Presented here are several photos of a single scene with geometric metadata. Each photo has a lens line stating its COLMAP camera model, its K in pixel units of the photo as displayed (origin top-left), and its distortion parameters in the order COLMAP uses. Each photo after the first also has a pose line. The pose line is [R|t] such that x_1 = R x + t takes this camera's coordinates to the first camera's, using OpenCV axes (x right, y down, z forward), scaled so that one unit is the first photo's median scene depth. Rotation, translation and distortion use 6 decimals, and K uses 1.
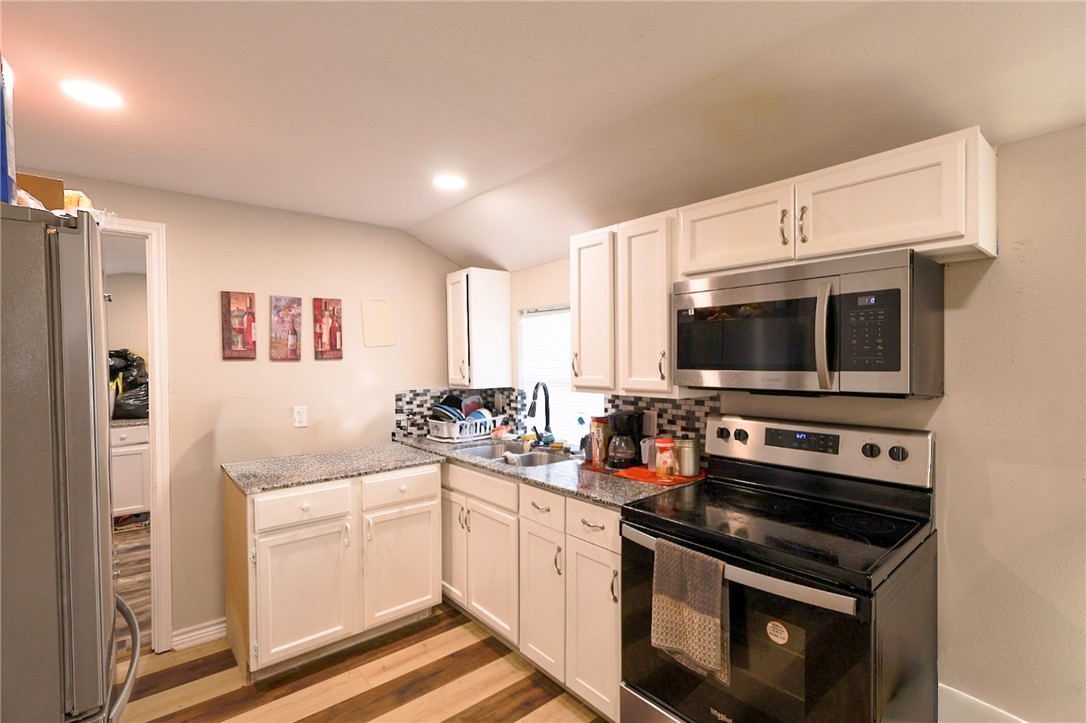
lens RADIAL K [[491.4, 0, 547.2], [0, 491.4, 364.7], [0, 0, 1]] dist [0.001054, -0.000046]
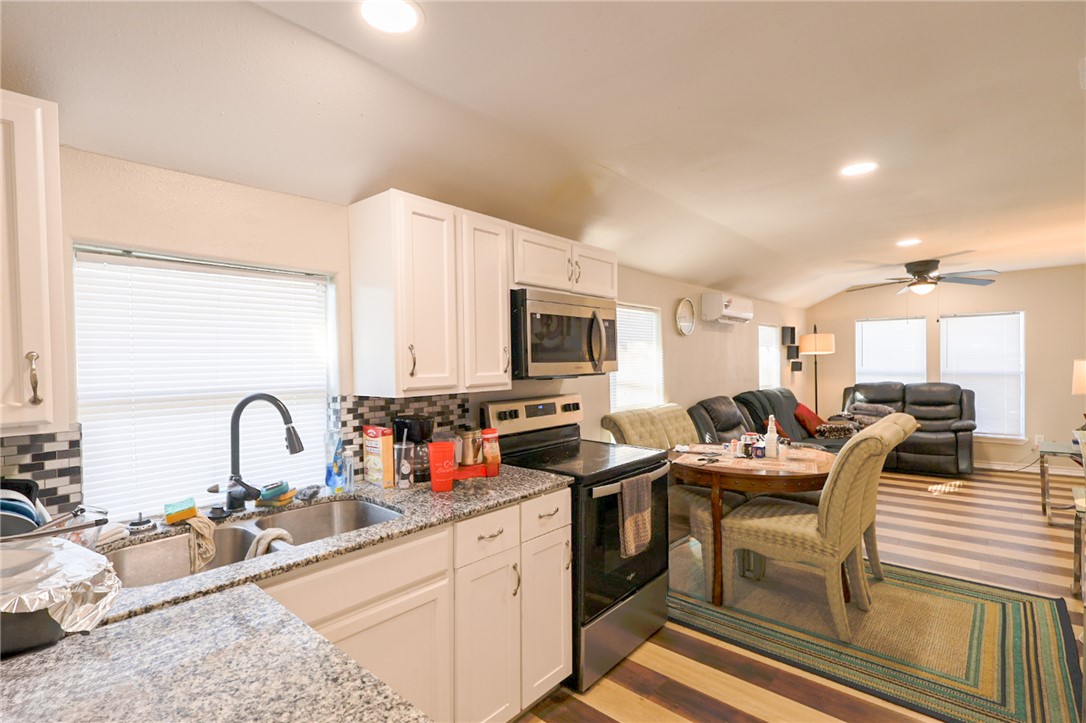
lens RADIAL K [[491.4, 0, 546.8], [0, 491.4, 363.8], [0, 0, 1]] dist [0.001054, -0.000046]
pose [[-0.130910, -0.000603, 0.991394, -0.743618], [0.020676, 0.999781, 0.003339, 0.007618], [-0.991179, 0.020935, -0.130869, 0.911227]]
